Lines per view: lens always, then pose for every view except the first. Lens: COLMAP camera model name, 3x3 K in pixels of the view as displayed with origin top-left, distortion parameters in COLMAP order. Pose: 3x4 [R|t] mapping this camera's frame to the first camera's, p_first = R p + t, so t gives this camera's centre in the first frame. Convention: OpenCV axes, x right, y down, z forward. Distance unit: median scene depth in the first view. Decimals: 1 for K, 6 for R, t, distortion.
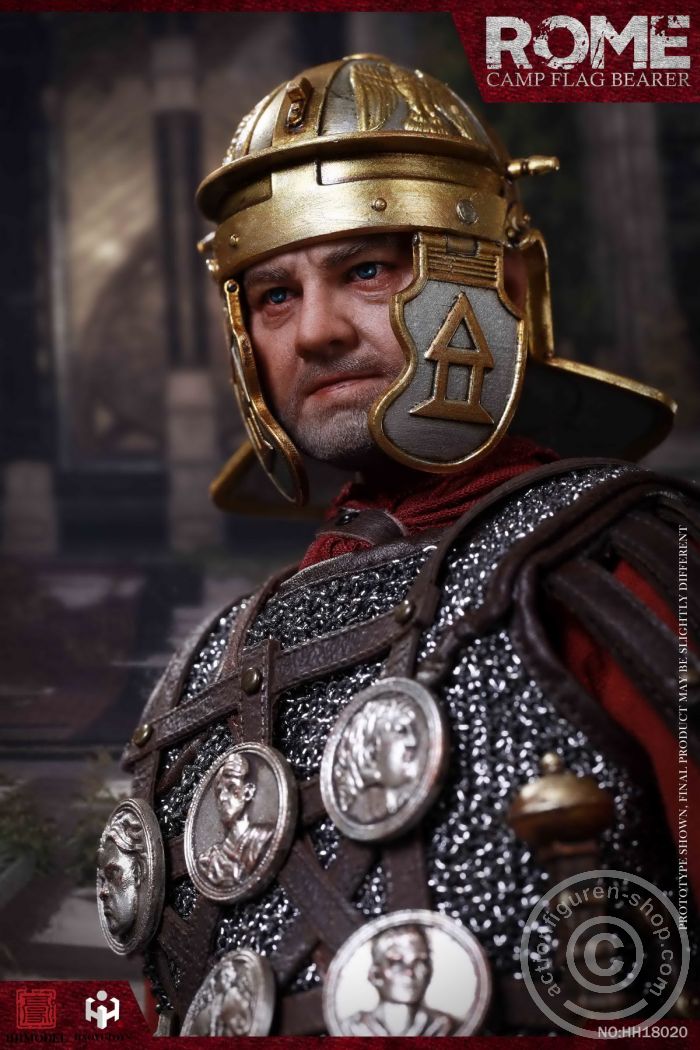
lens RADIAL K [[4844.9, 0, 350.0], [0, 4844.9, 525.0], [0, 0, 1]] dist [-0.106348, -3.846107]
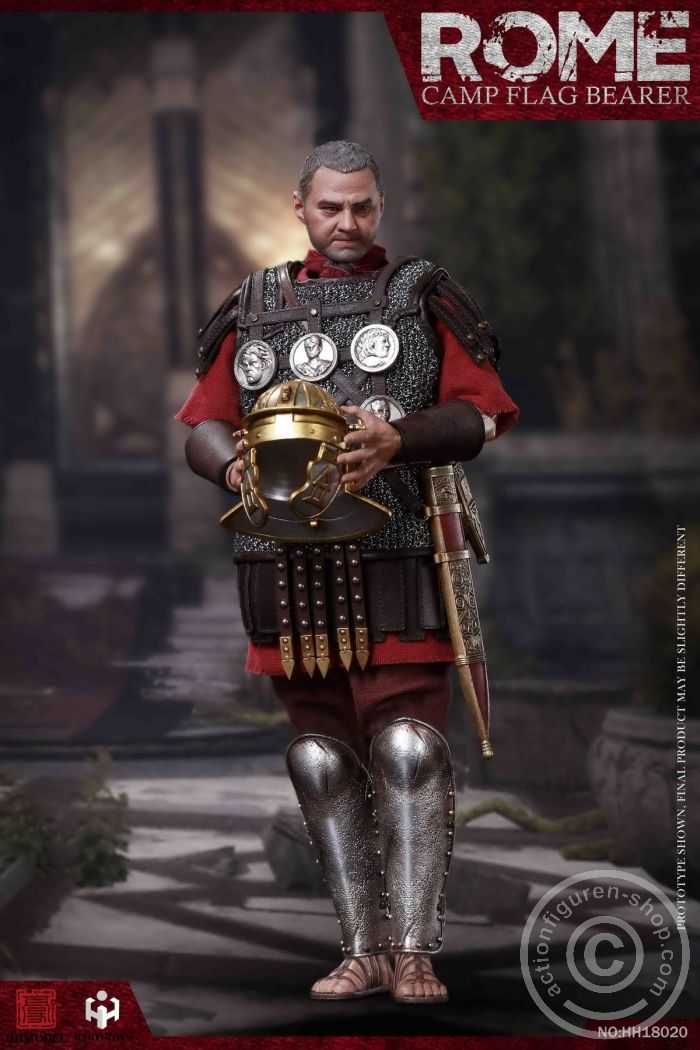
lens RADIAL K [[4844.9, 0, 350.0], [0, 4844.9, 525.0], [0, 0, 1]] dist [-0.106348, -3.846107]
pose [[1.000000, 0.000012, -0.000035, 0.016544], [-0.000012, 1.000000, -0.000053, -0.006361], [0.000035, 0.000053, 1.000000, -1.133837]]
